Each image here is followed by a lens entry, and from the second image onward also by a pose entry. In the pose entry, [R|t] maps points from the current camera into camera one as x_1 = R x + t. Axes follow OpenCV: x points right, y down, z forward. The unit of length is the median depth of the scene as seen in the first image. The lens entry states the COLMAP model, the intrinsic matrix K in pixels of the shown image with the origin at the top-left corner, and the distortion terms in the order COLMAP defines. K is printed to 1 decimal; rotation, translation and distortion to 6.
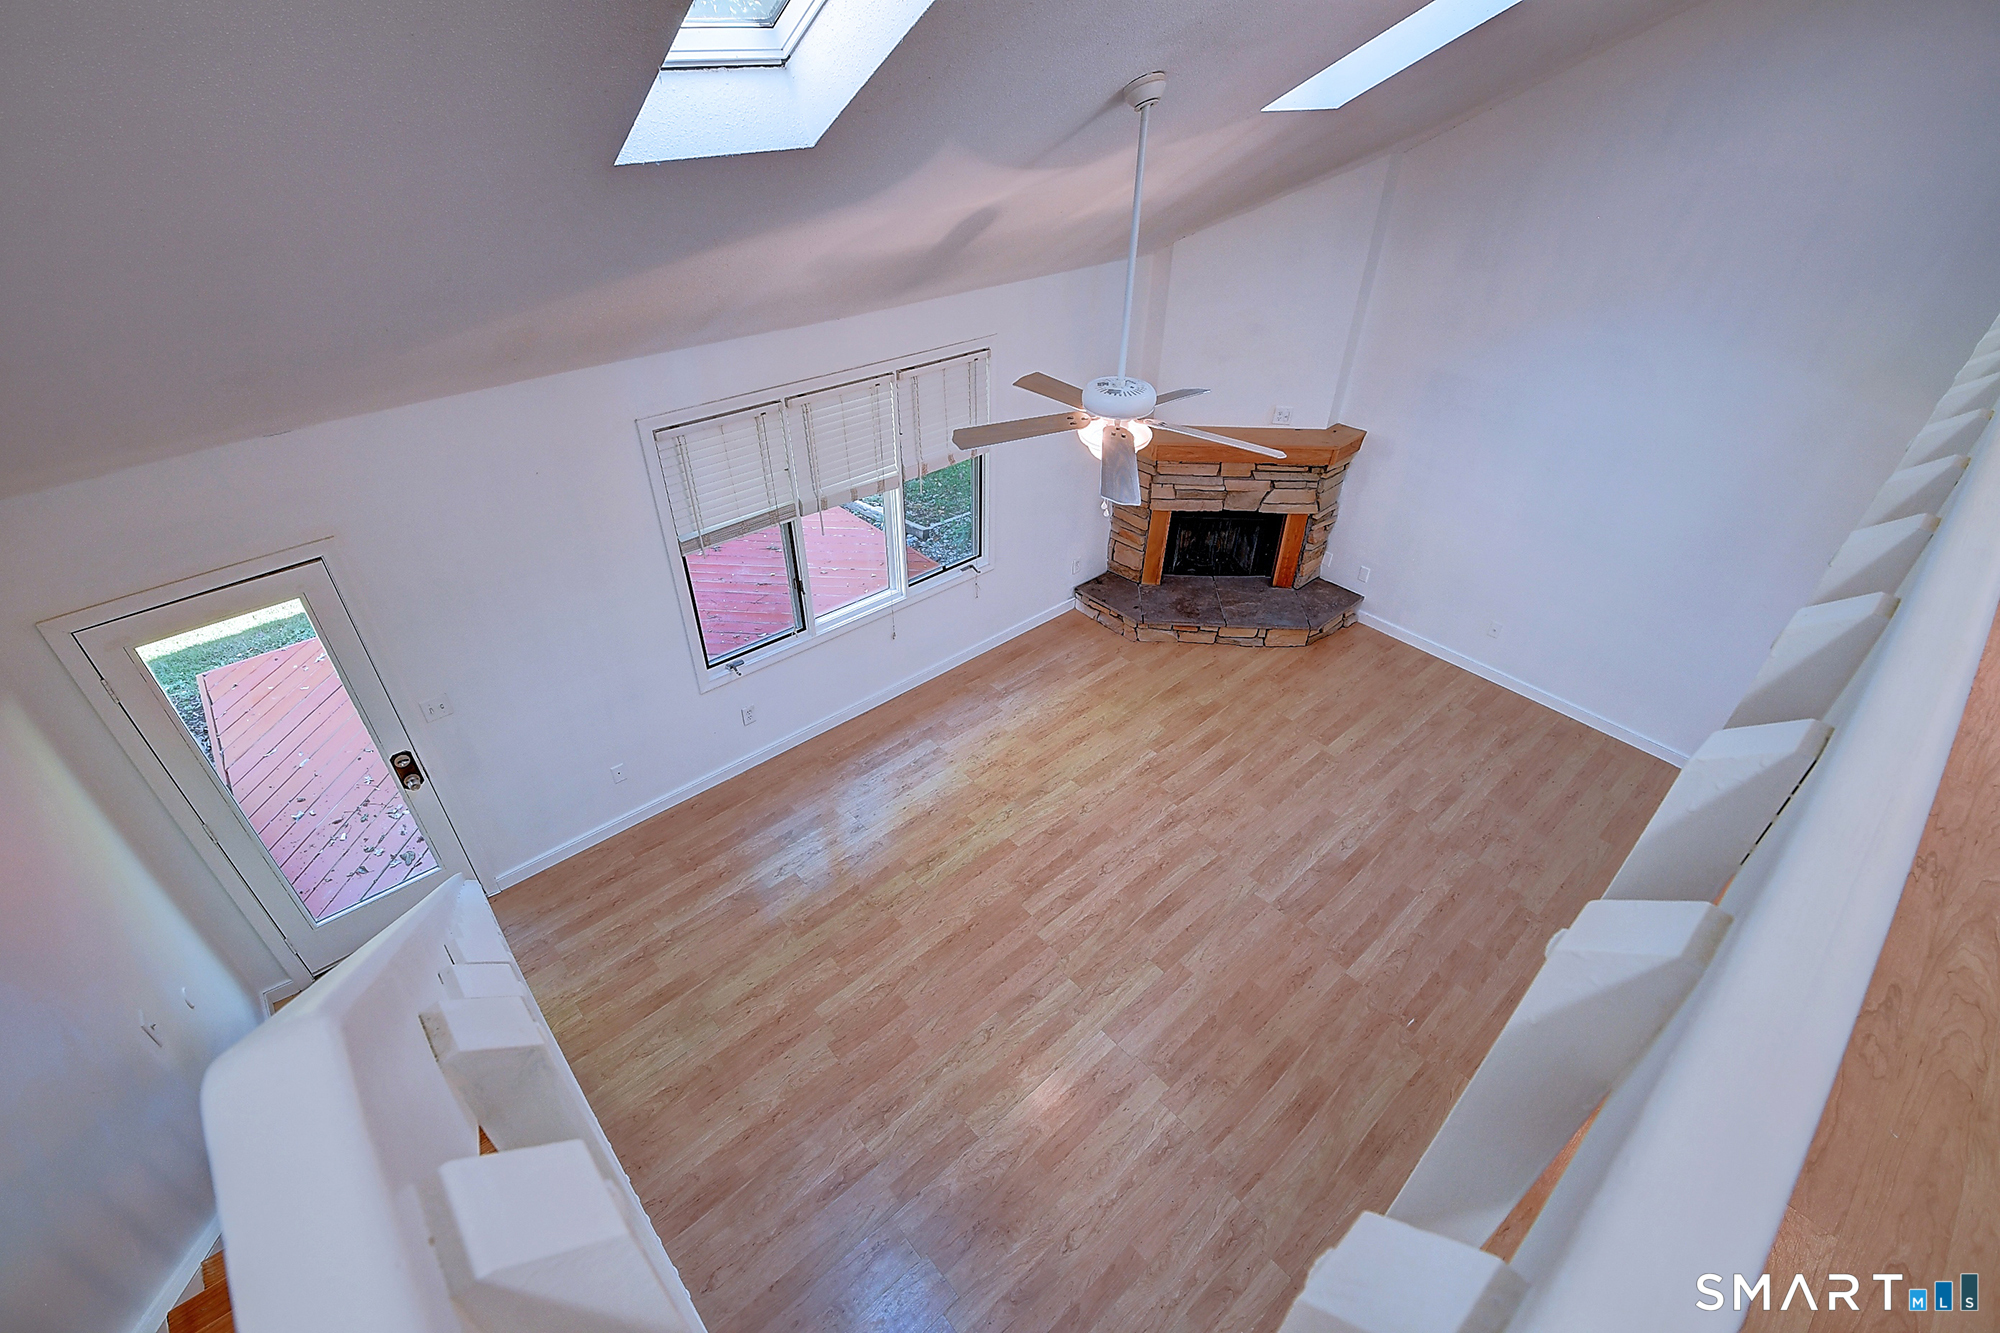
lens RADIAL K [[877.0, 0, 979.0], [0, 877.0, 666.7], [0, 0, 1]] dist [0.019002, -0.031399]
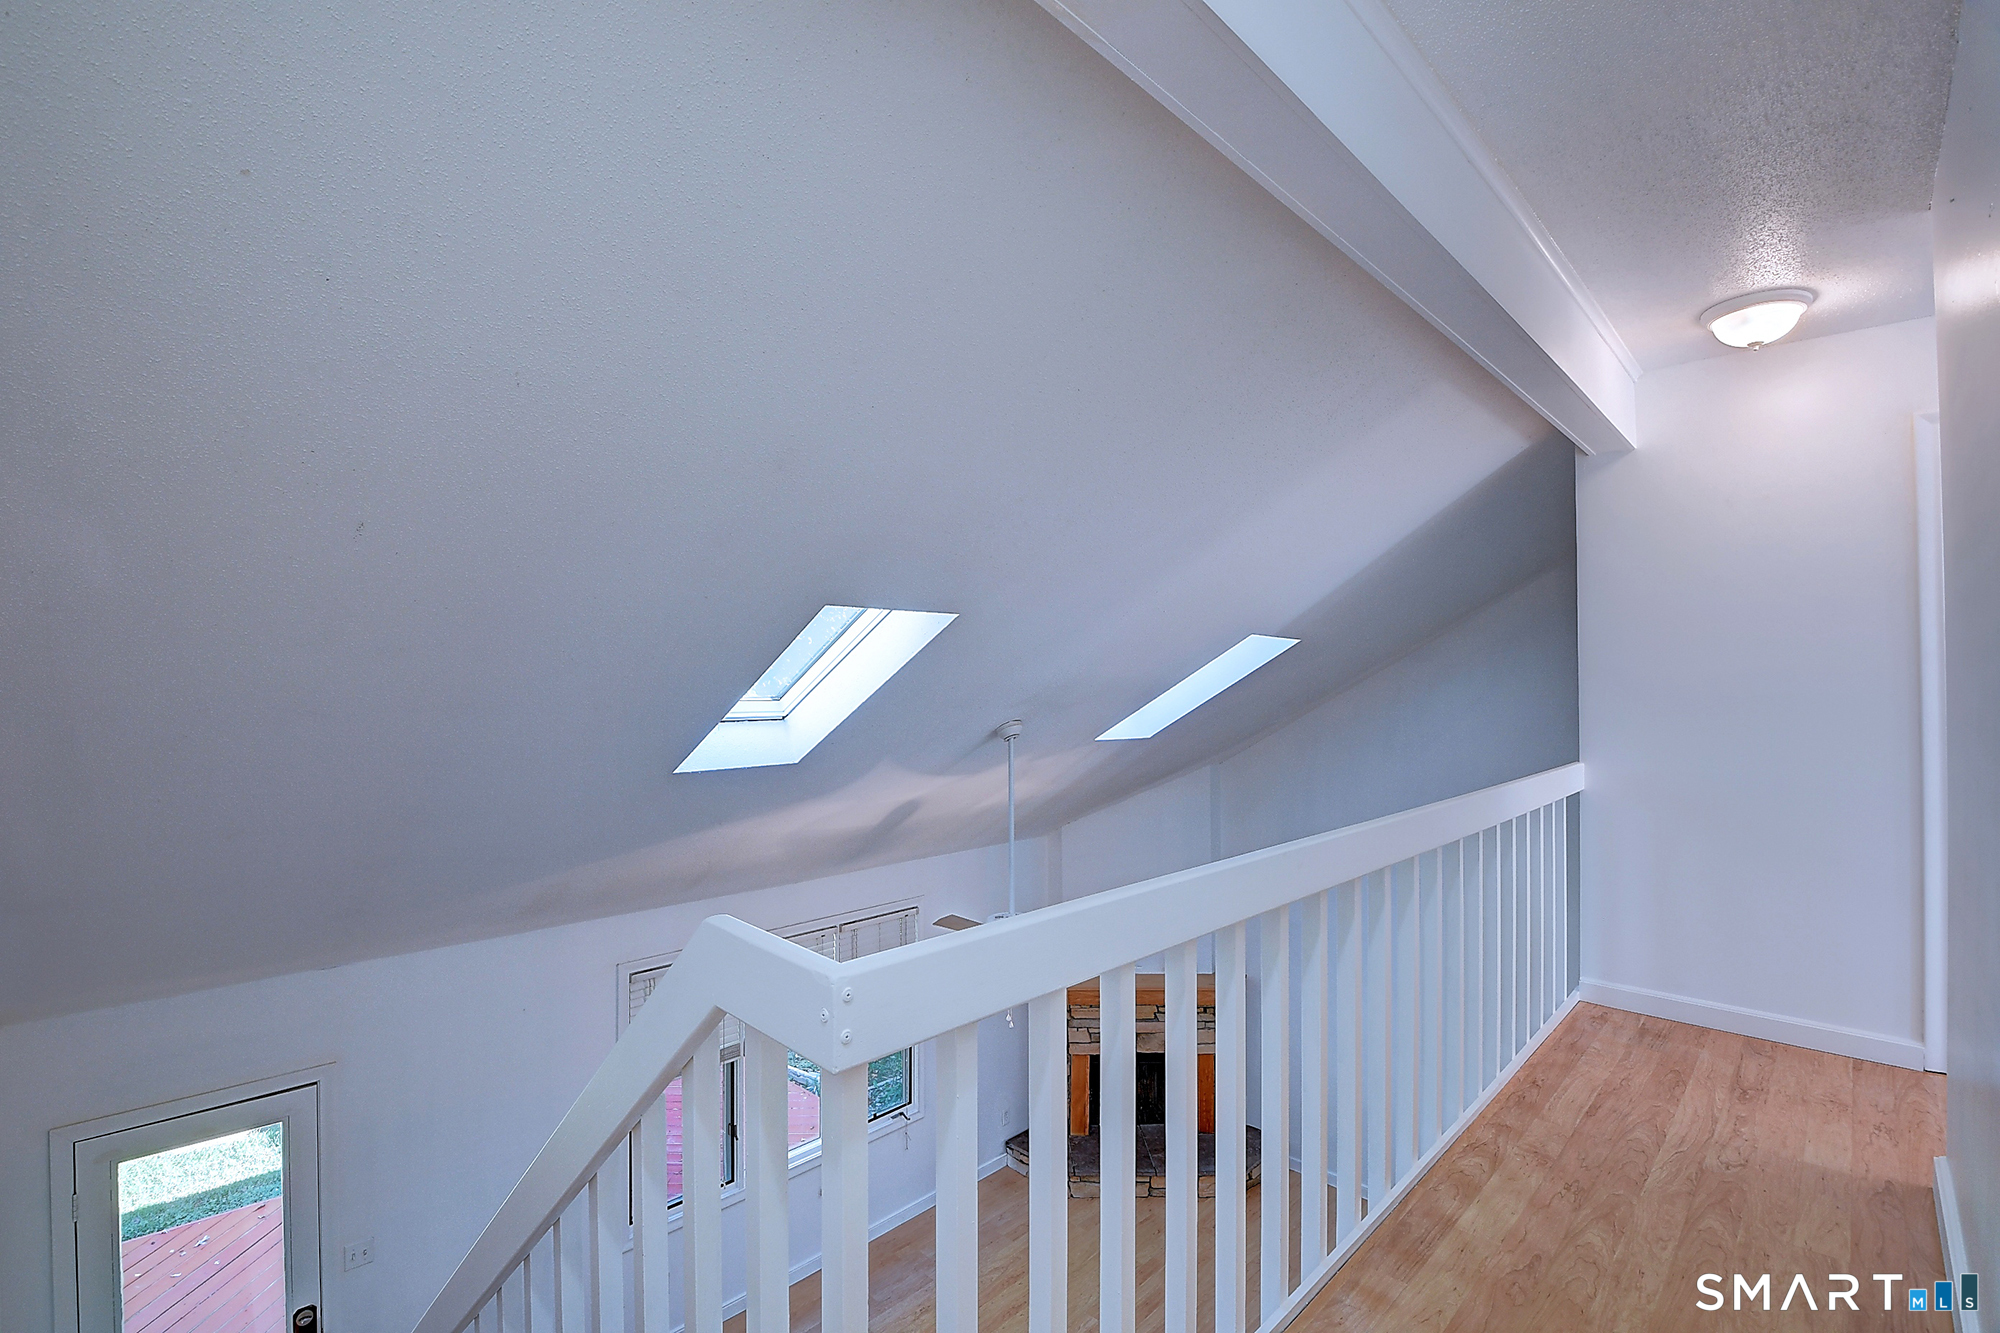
lens RADIAL K [[877.0, 0, 979.0], [0, 877.0, 666.7], [0, 0, 1]] dist [0.019002, -0.031399]
pose [[0.997559, -0.001039, 0.069818, 0.013298], [0.042838, 0.798714, -0.600184, 0.113452], [-0.055141, 0.601709, 0.796809, -0.185824]]
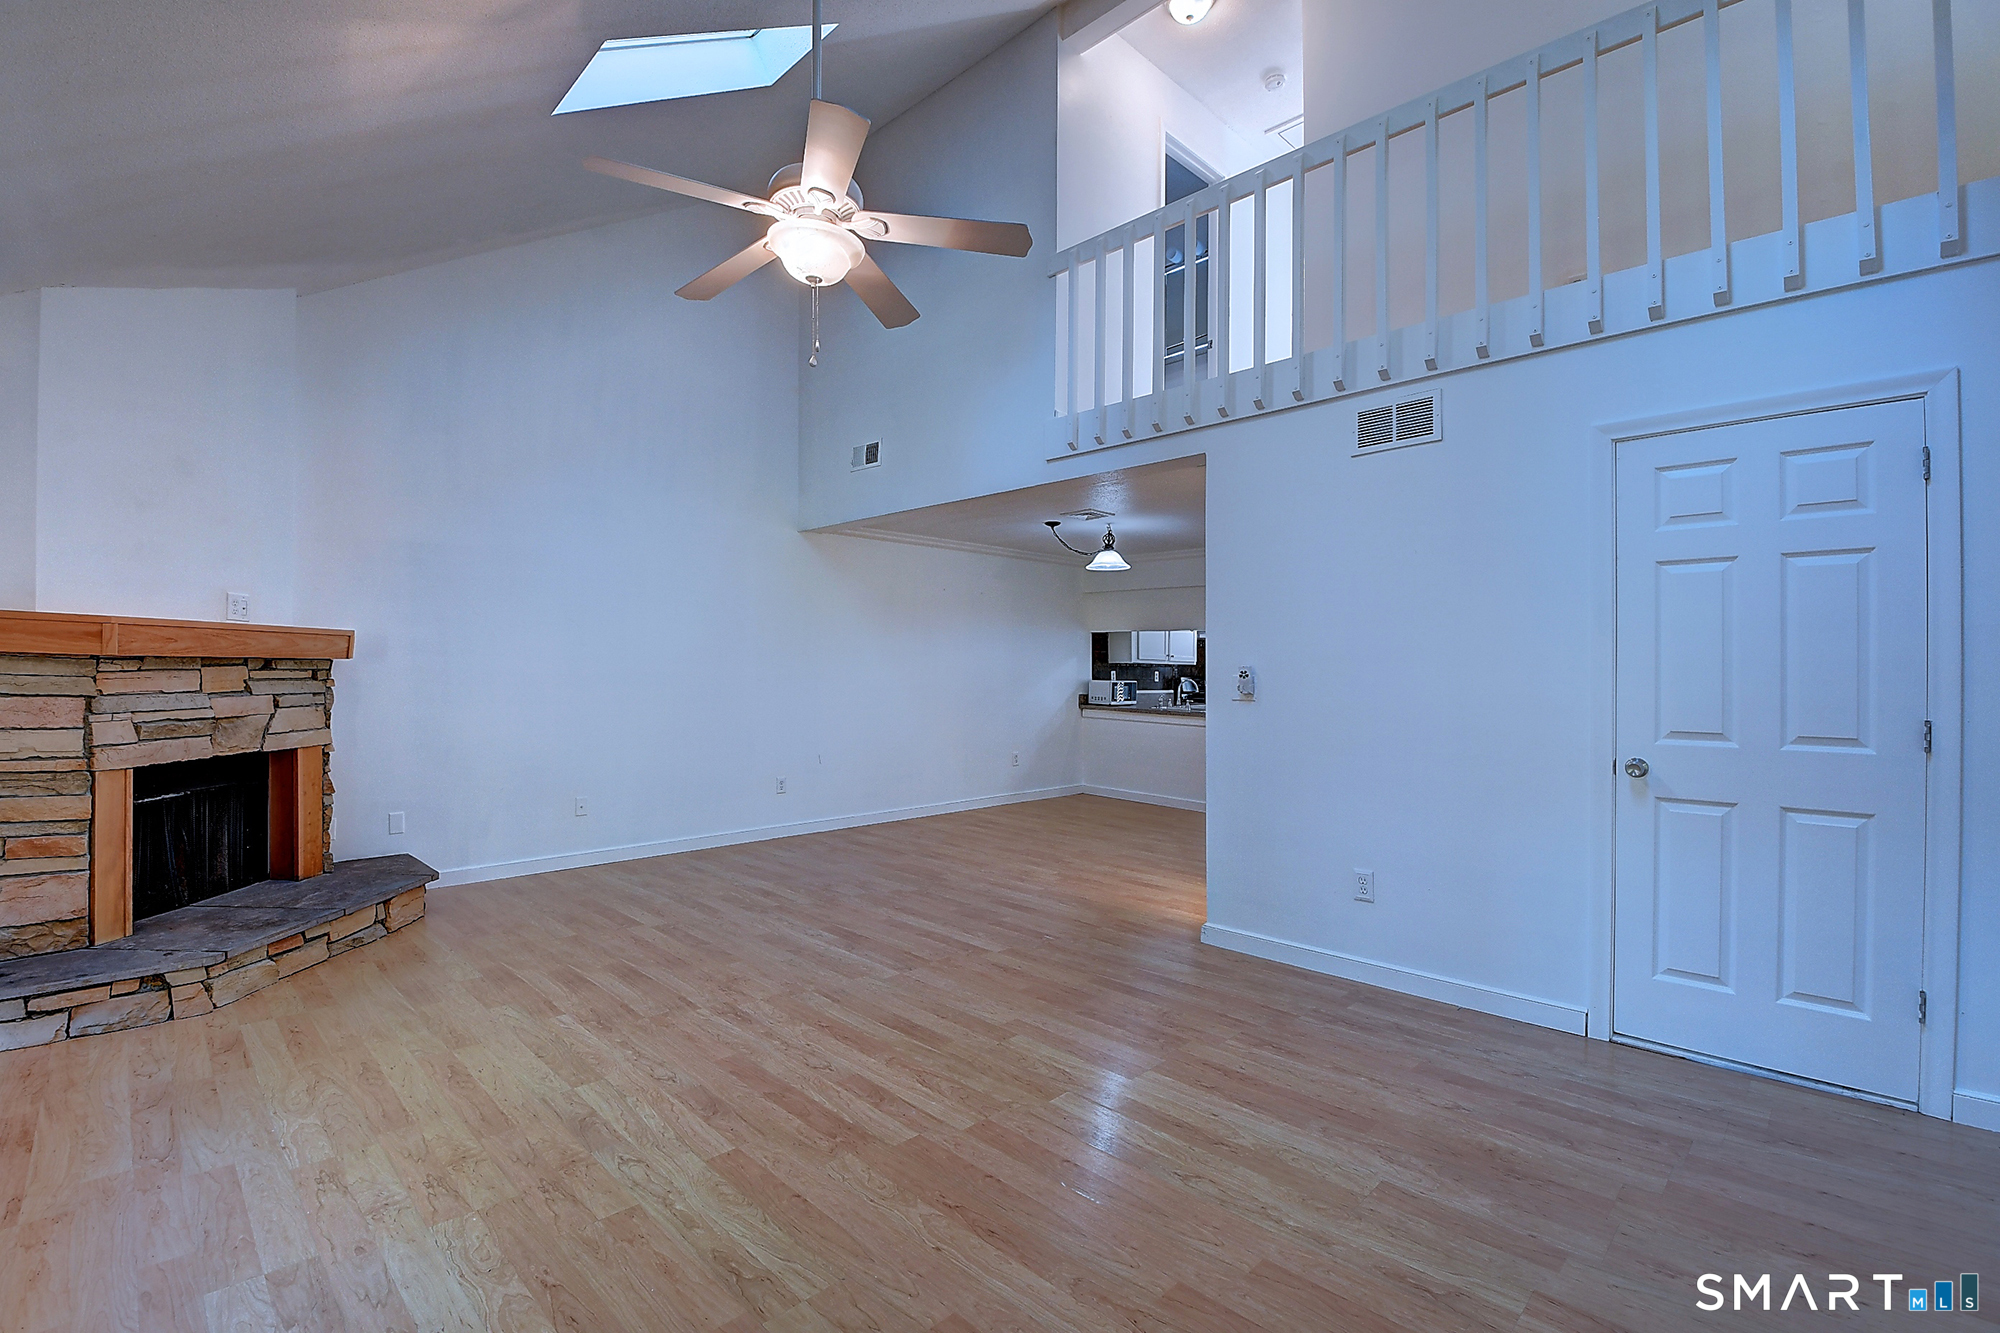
lens RADIAL K [[877.0, 0, 979.0], [0, 877.0, 666.7], [0, 0, 1]] dist [0.019002, -0.031399]
pose [[-0.060811, 0.002900, 0.998145, -0.433123], [0.579934, 0.813996, 0.032967, 0.061062], [-0.812391, 0.580863, -0.051182, 0.797247]]
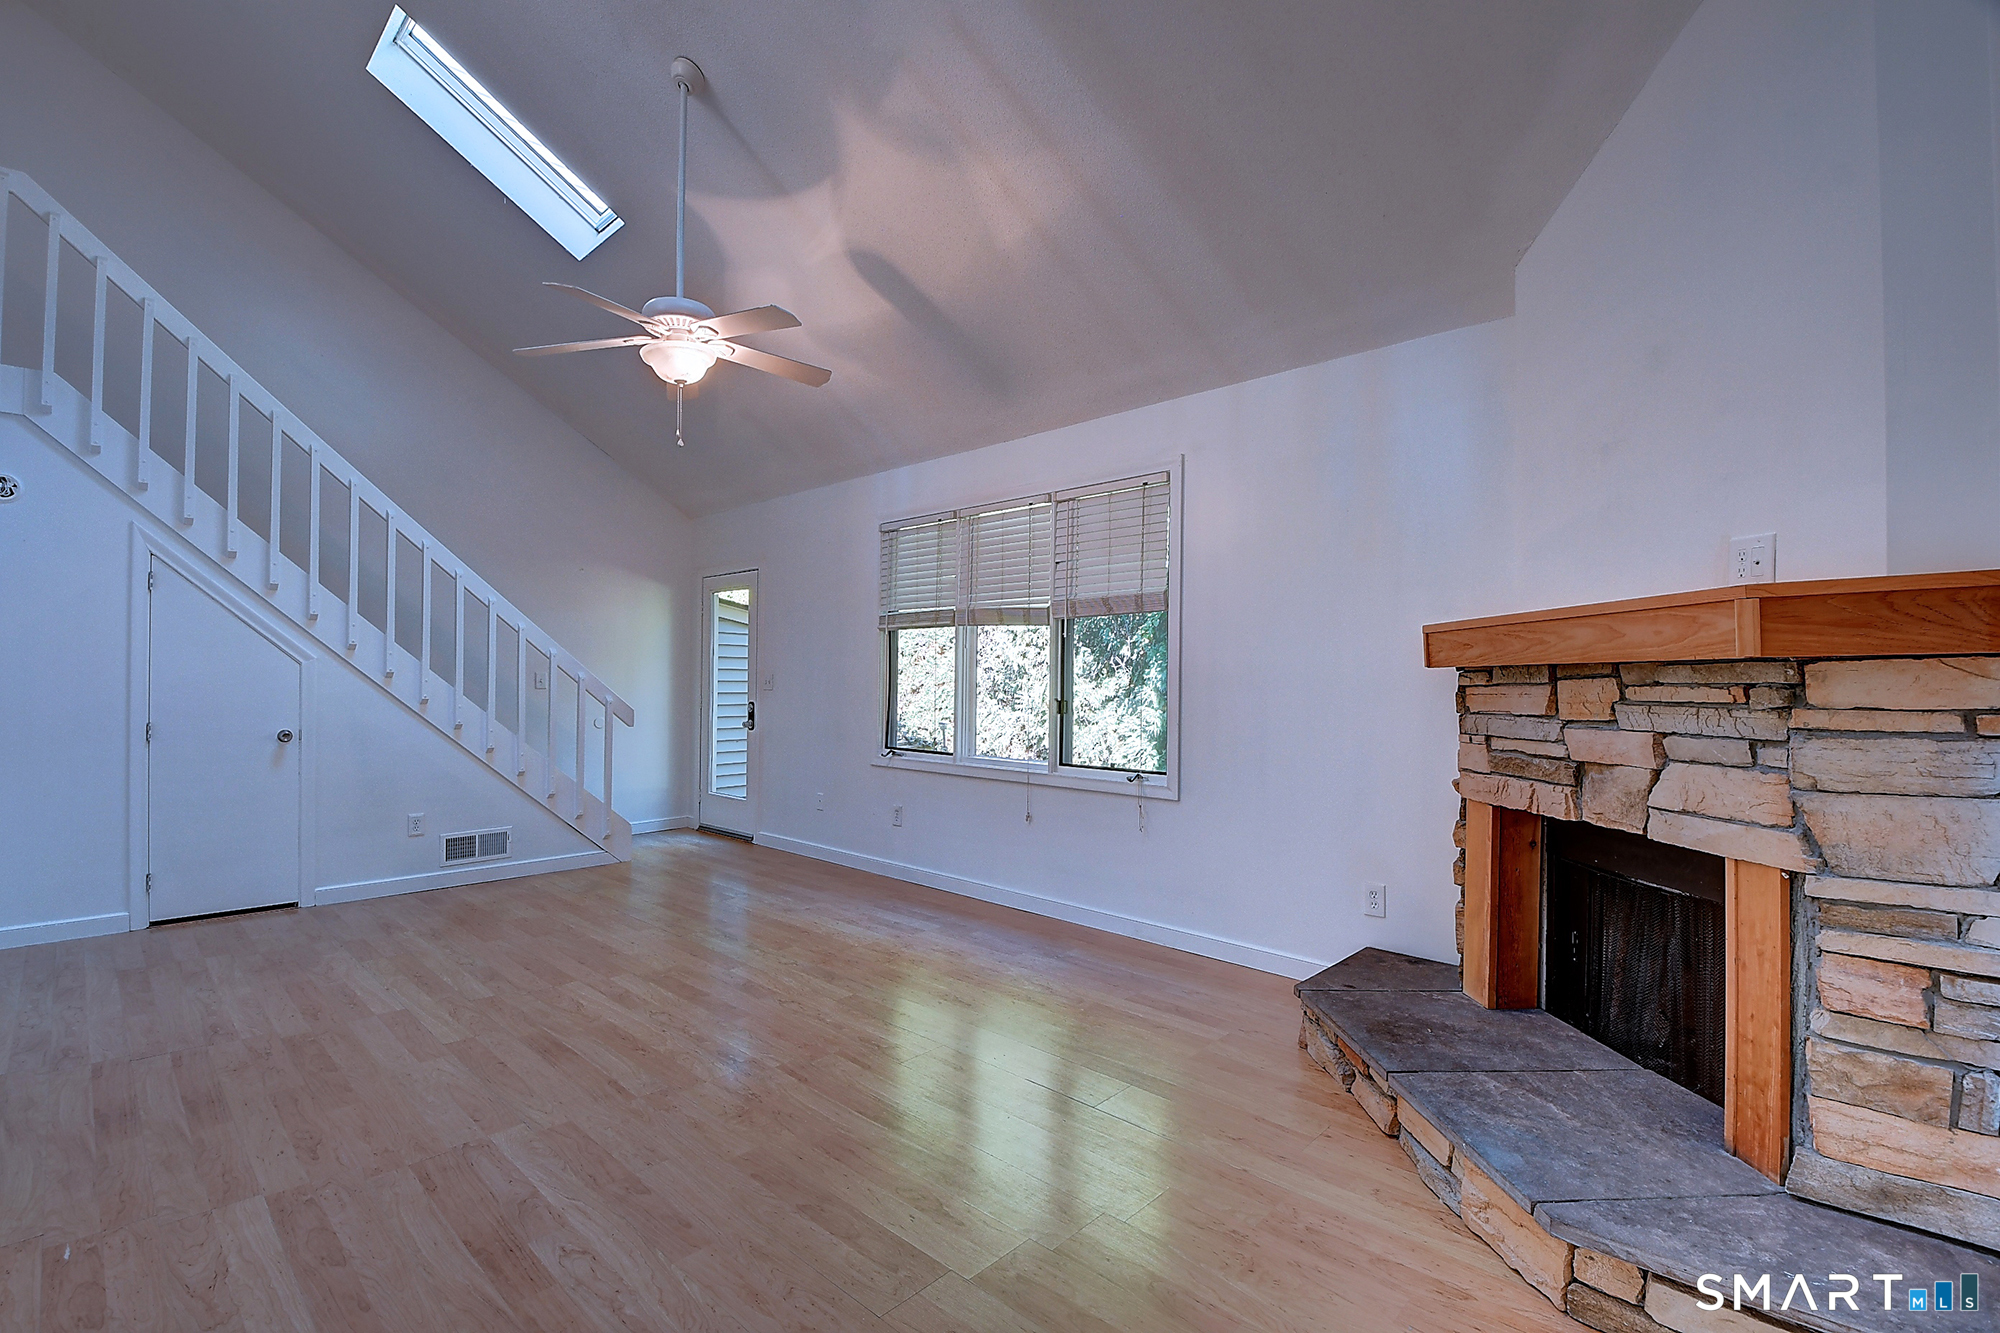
lens RADIAL K [[879.1, 0, 980.7], [0, 879.1, 670.3], [0, 0, 1]] dist [0.002759, -0.016743]
pose [[0.092503, -0.011845, -0.995642, 0.835165], [-0.587201, 0.806895, -0.064155, -0.080383], [0.804138, 0.590577, 0.067685, 0.999497]]
